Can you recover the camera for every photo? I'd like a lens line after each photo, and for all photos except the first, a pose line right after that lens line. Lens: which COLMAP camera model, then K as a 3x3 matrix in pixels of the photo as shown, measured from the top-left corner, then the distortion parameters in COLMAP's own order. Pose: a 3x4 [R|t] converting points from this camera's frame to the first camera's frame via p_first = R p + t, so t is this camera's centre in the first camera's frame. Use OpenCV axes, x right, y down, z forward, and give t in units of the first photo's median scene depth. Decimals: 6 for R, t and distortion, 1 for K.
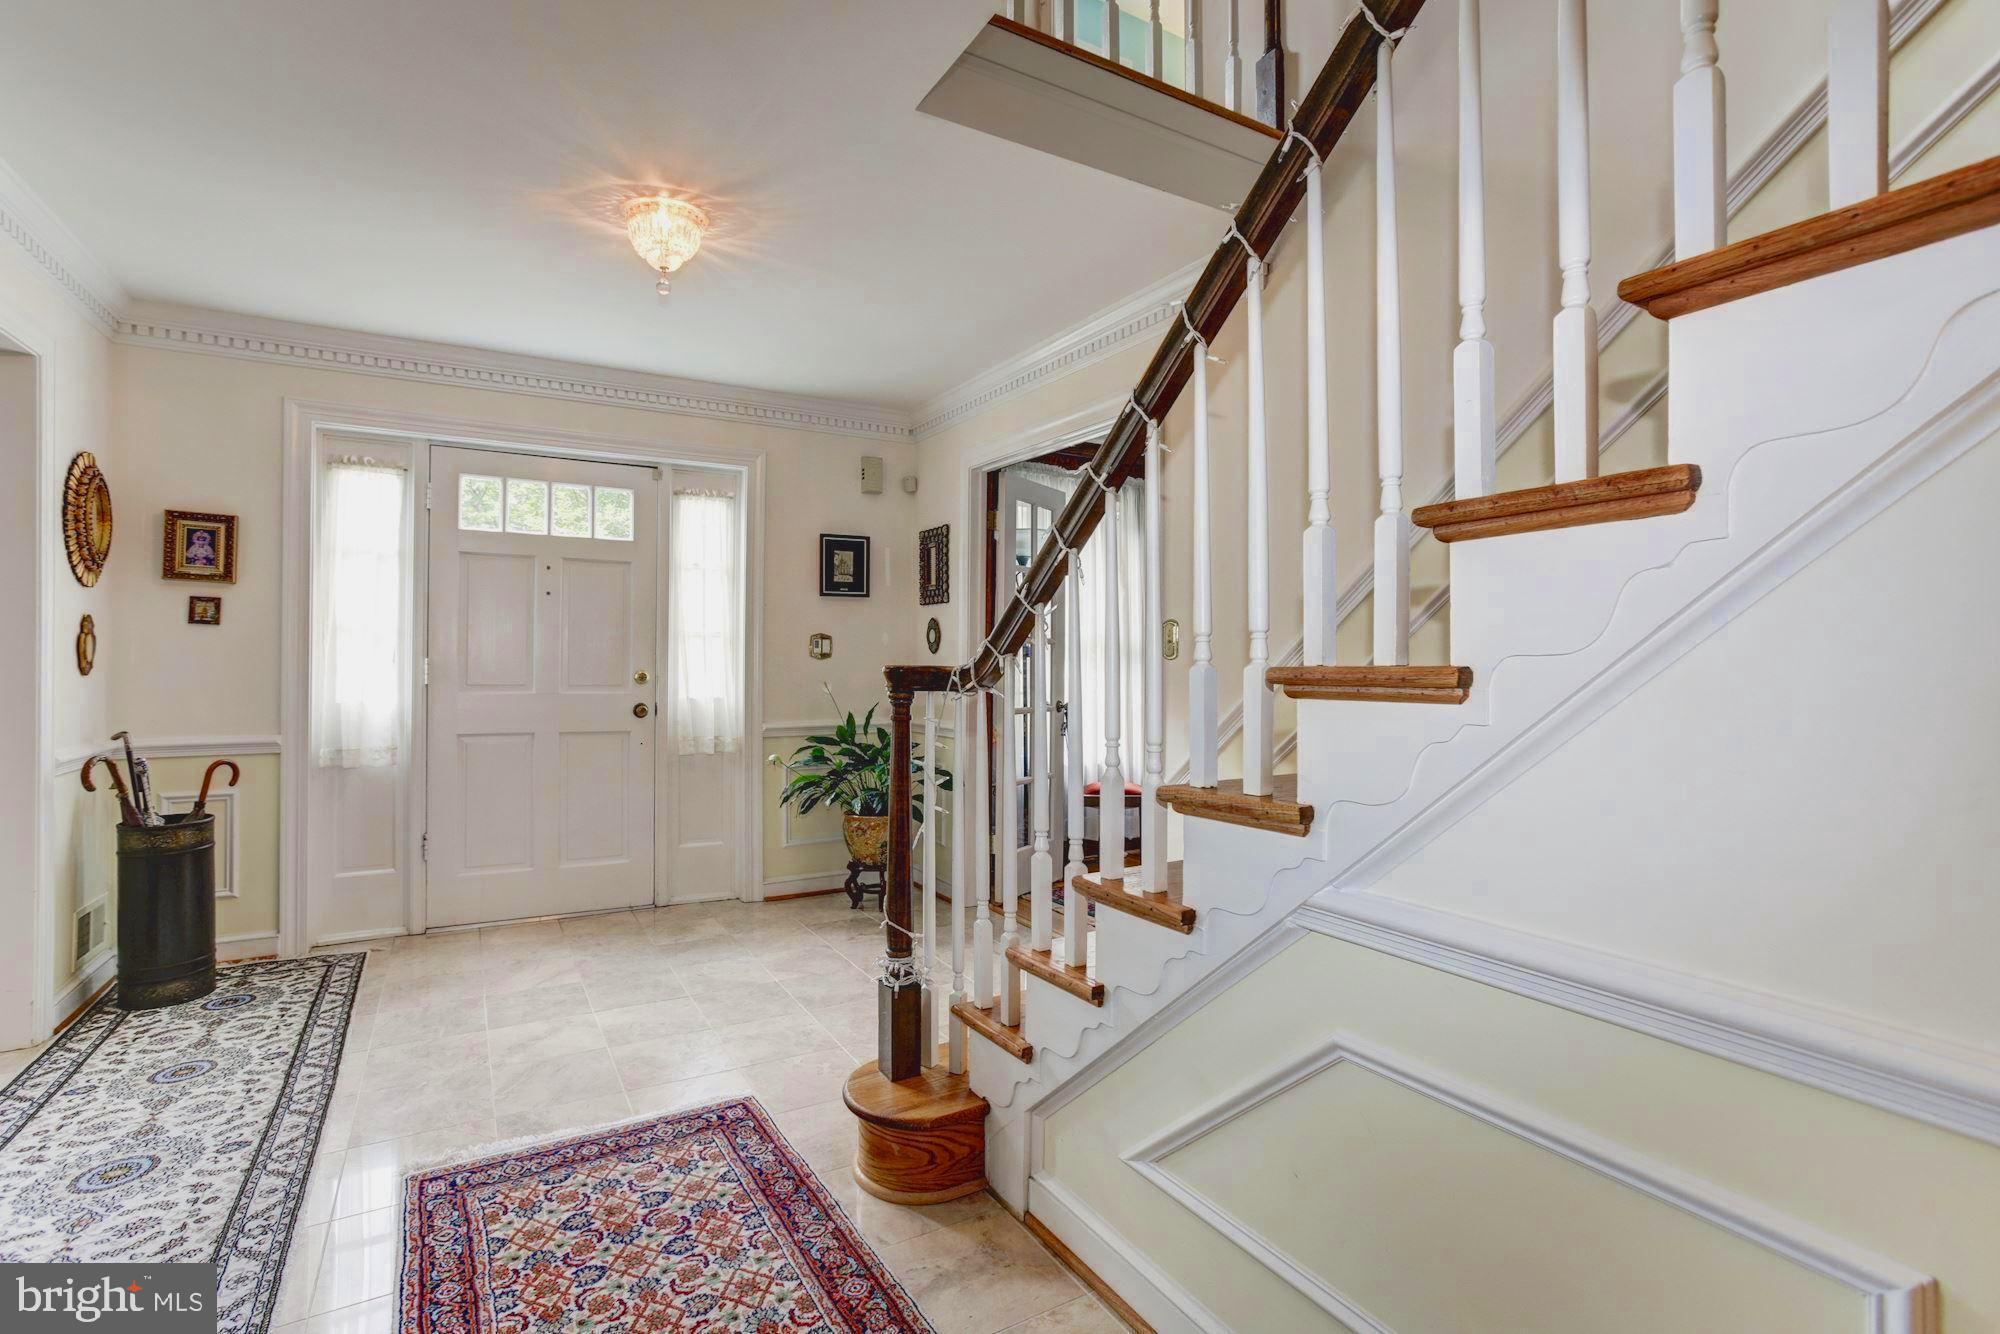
lens RADIAL K [[947.9, 0, 992.5], [0, 947.9, 661.0], [0, 0, 1]] dist [-0.051776, 0.026670]
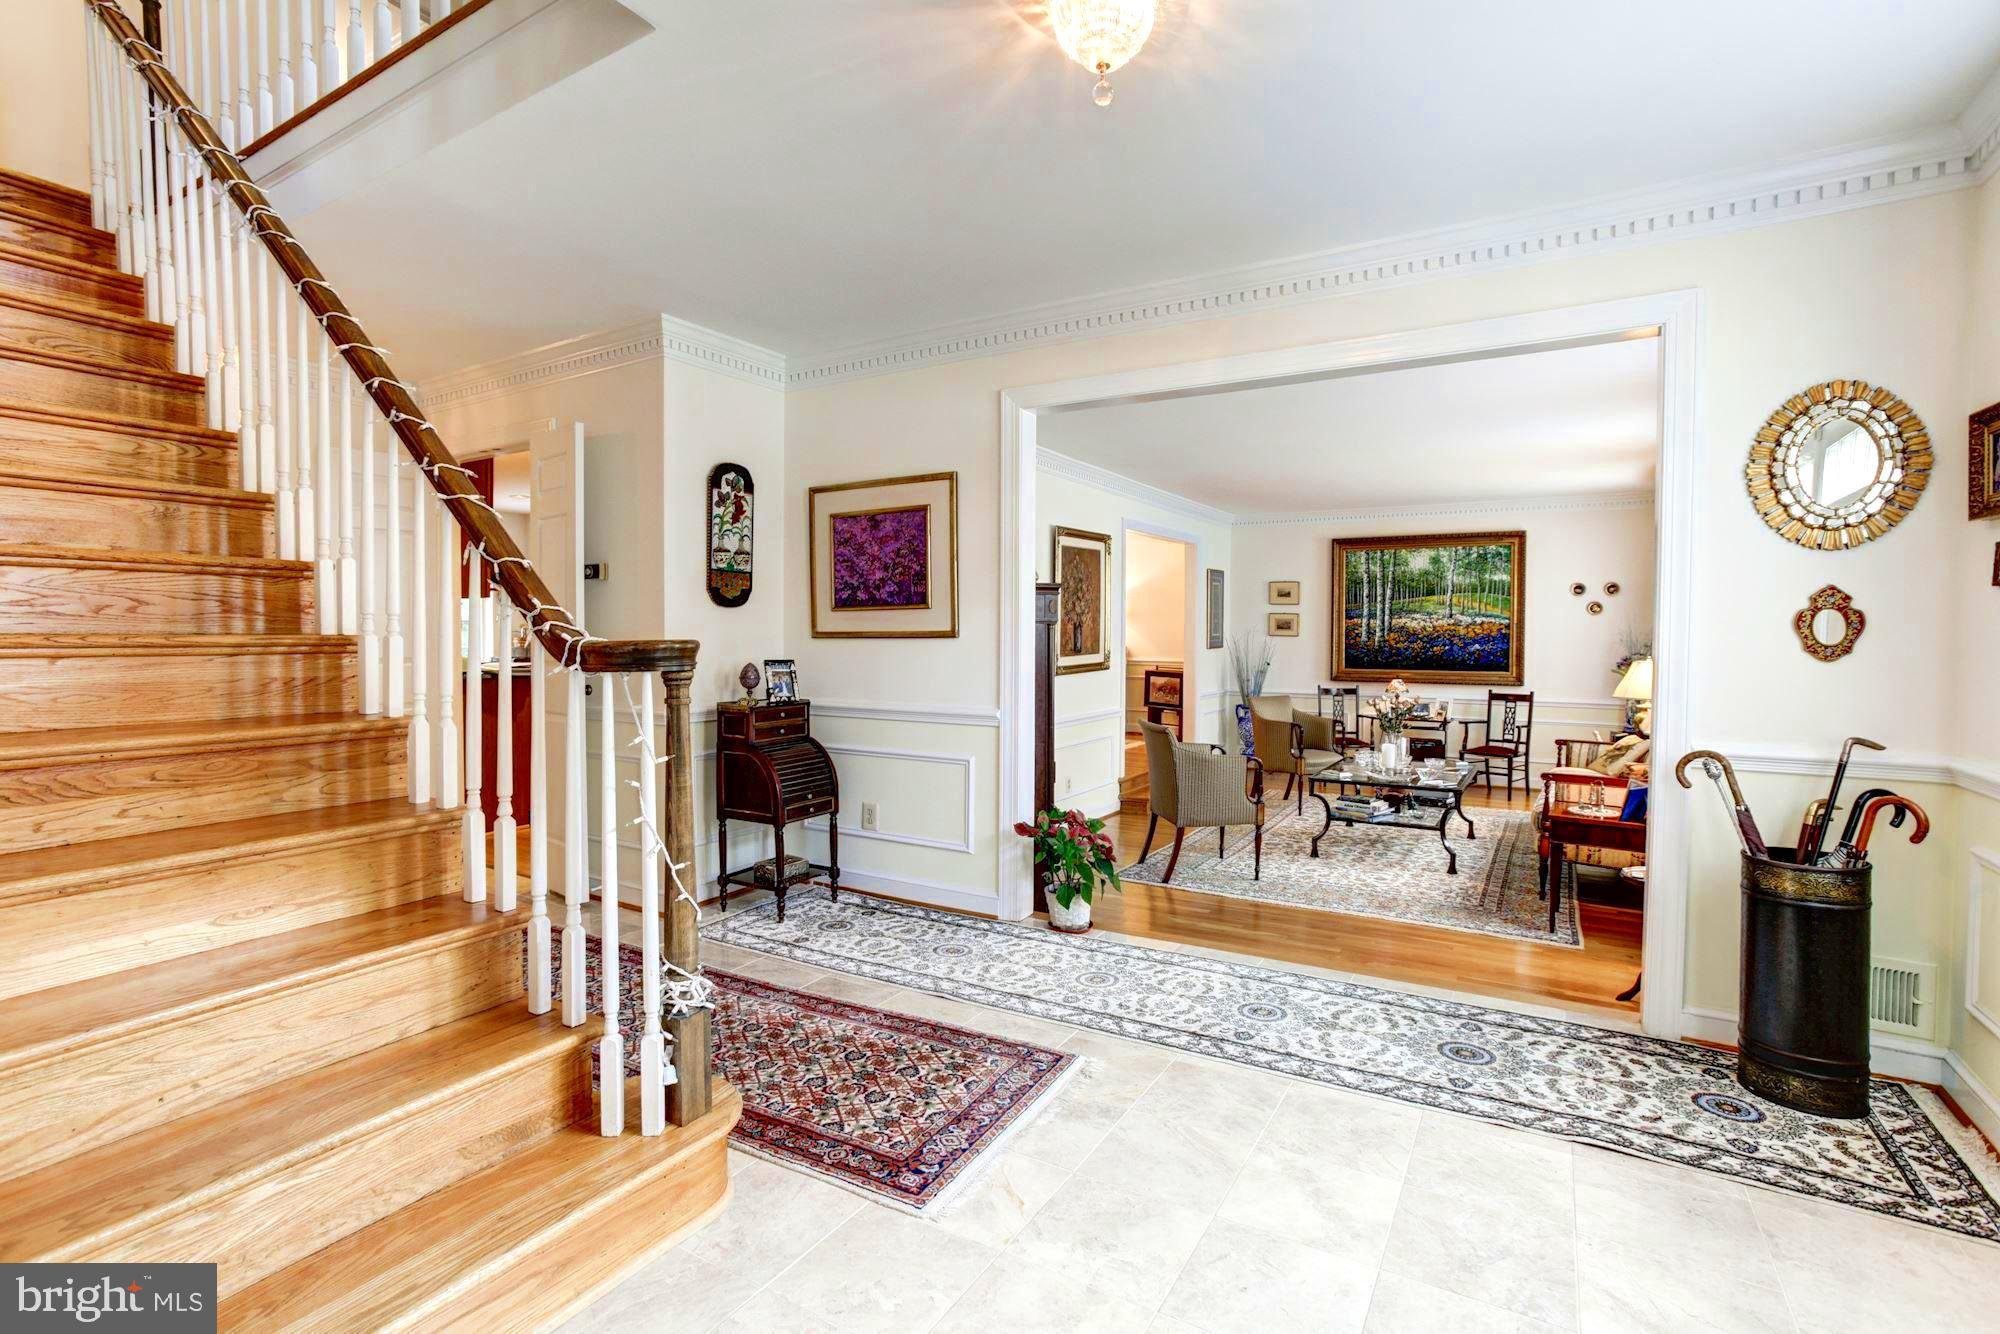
lens RADIAL K [[928.3, 0, 1000.0], [0, 928.3, 667.0], [0, 0, 1]] dist [-0.012200, 0.001064]
pose [[-0.875191, 0.010742, -0.483659, 0.057009], [-0.008187, 0.999281, 0.037008, -0.009102], [0.483709, 0.036349, -0.874474, 2.002925]]
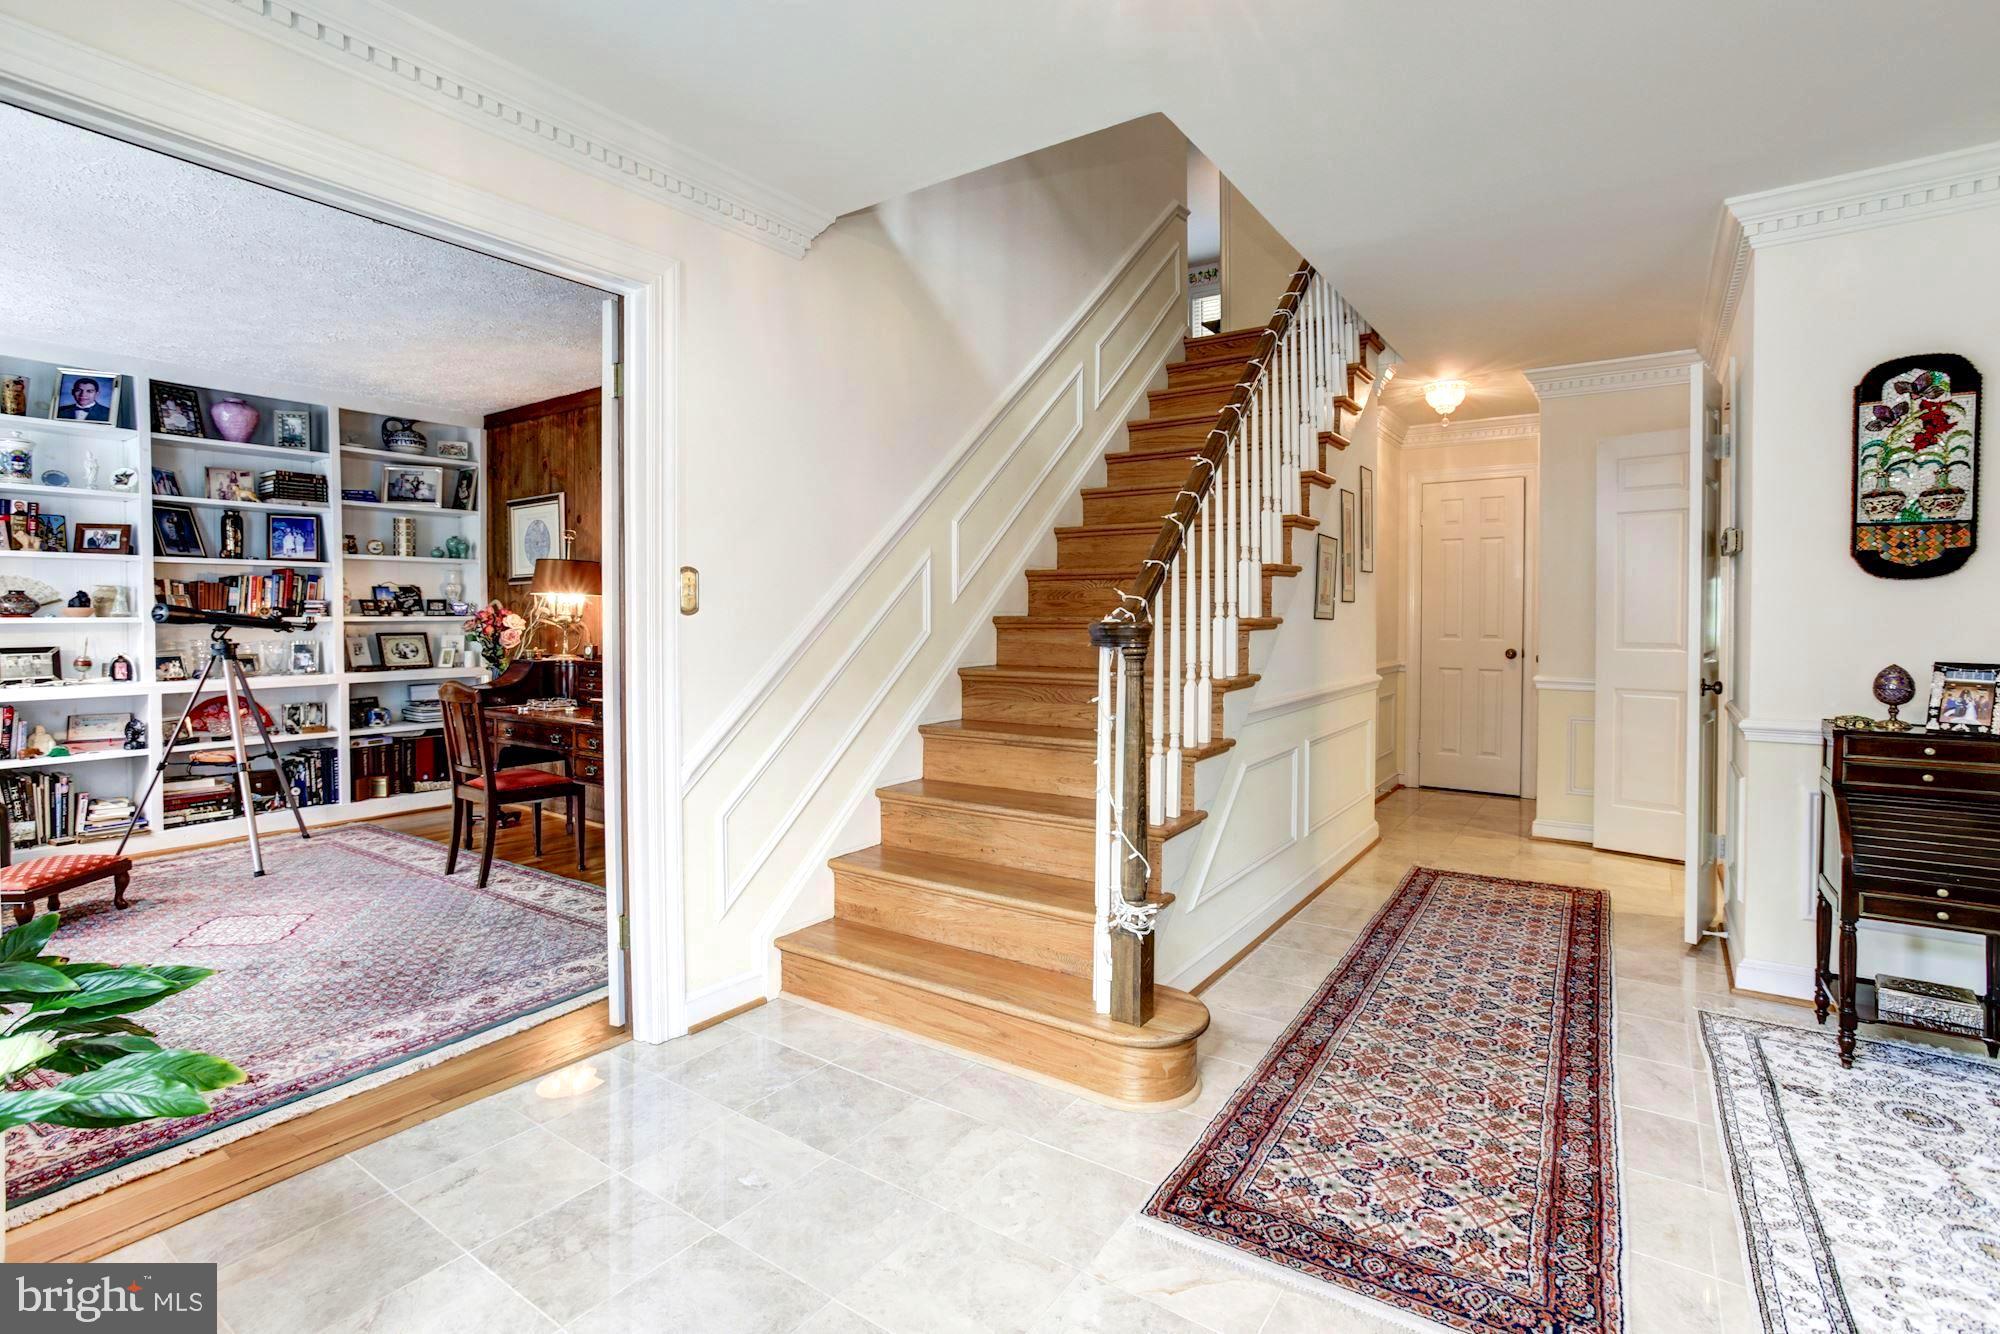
lens RADIAL K [[947.9, 0, 992.5], [0, 947.9, 661.0], [0, 0, 1]] dist [-0.051776, 0.026670]
pose [[-0.429032, -0.048959, 0.901961, -1.011976], [-0.003152, 0.998605, 0.052705, -0.008937], [-0.903284, 0.019770, -0.428588, 1.685962]]
